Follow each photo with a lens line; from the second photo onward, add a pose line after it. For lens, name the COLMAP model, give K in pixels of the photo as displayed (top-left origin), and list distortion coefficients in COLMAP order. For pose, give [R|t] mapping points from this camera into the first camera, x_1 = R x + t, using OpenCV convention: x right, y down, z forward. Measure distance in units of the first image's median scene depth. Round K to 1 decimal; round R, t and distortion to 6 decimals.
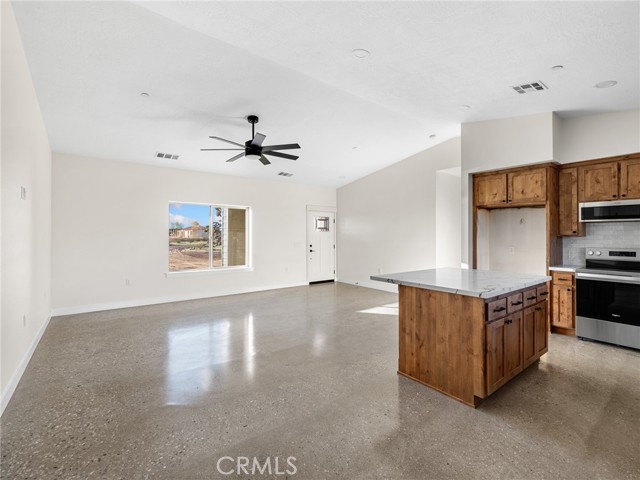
lens RADIAL K [[289.7, 0, 316.0], [0, 289.7, 235.8], [0, 0, 1]] dist [-0.006177, -0.004377]
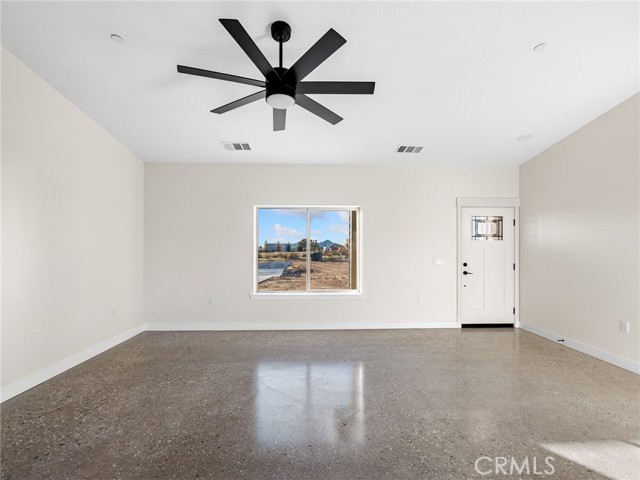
lens RADIAL K [[289.7, 0, 322.5], [0, 289.7, 249.6], [0, 0, 1]] dist [-0.006177, -0.004377]
pose [[0.819654, -0.001692, -0.572856, 0.084393], [0.003382, 0.999993, 0.001886, 0.001166], [0.572849, -0.003483, 0.819654, 0.333229]]
